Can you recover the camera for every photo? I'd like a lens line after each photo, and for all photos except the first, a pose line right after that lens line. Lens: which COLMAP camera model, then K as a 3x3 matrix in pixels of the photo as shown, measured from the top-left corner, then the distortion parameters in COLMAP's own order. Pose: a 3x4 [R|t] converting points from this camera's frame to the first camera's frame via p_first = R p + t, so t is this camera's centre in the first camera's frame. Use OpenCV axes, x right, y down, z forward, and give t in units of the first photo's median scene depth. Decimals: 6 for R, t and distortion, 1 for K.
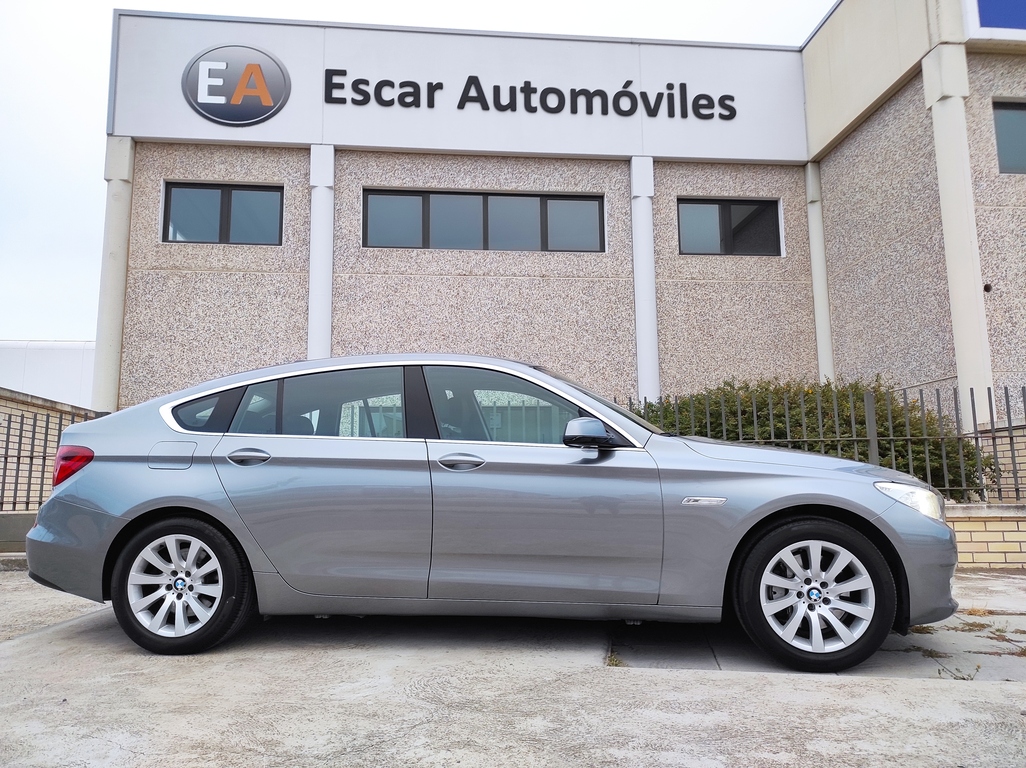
lens RADIAL K [[760.9, 0, 513.5], [0, 760.9, 384.5], [0, 0, 1]] dist [0.027132, -0.022893]
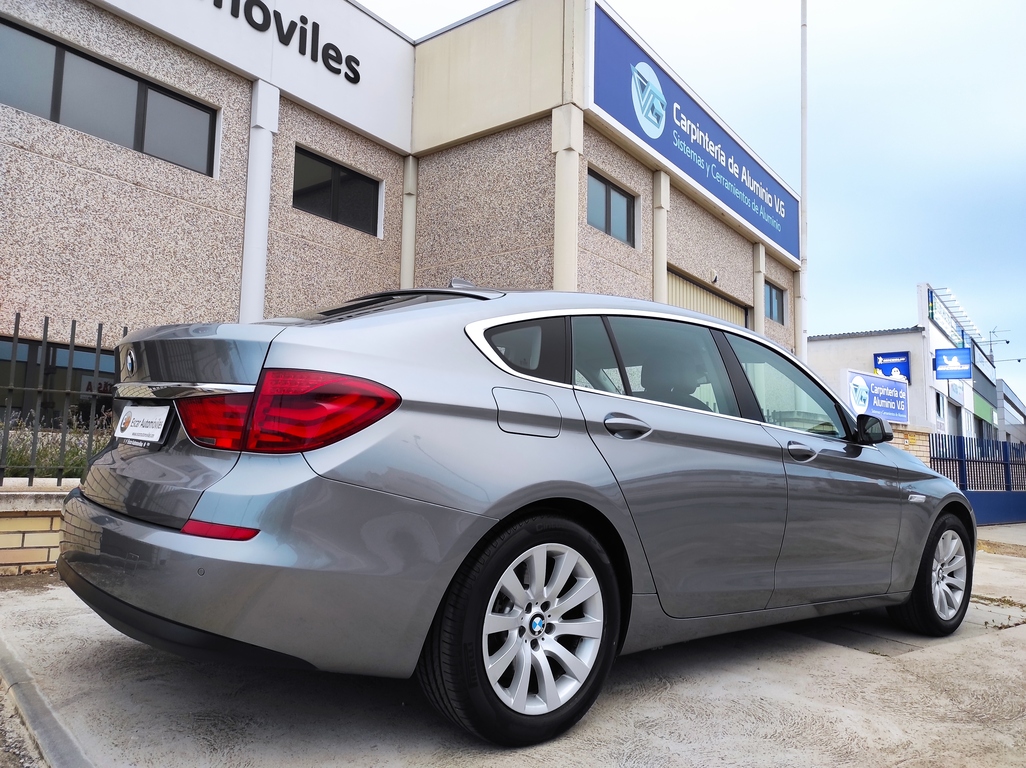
lens RADIAL K [[760.9, 0, 517.7], [0, 760.9, 387.1], [0, 0, 1]] dist [0.027132, -0.022893]
pose [[0.658740, 0.110138, 0.744266, -0.265263], [-0.139409, 0.989965, -0.023108, 0.026084], [-0.739342, -0.088535, 0.667484, 0.179920]]
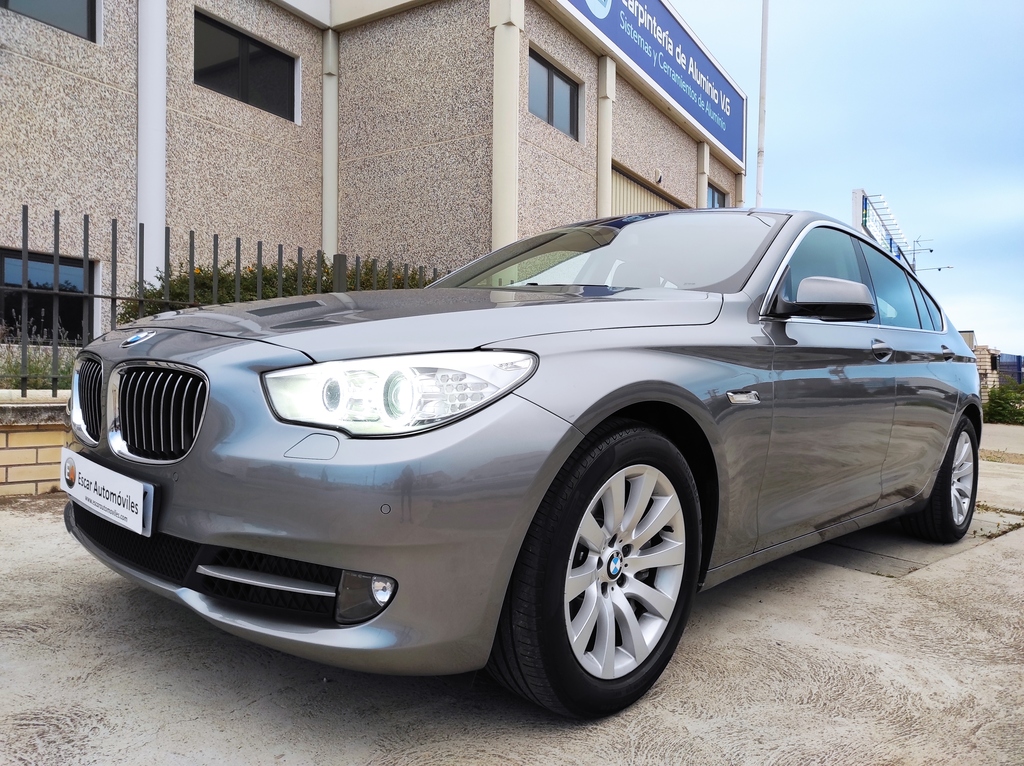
lens RADIAL K [[759.4, 0, 520.1], [0, 759.4, 391.0], [0, 0, 1]] dist [0.027132, -0.022893]
pose [[0.589456, 0.012087, 0.807710, -0.227923], [-0.135315, 0.987237, 0.083977, 0.034431], [-0.796386, -0.158796, 0.583569, 0.217649]]
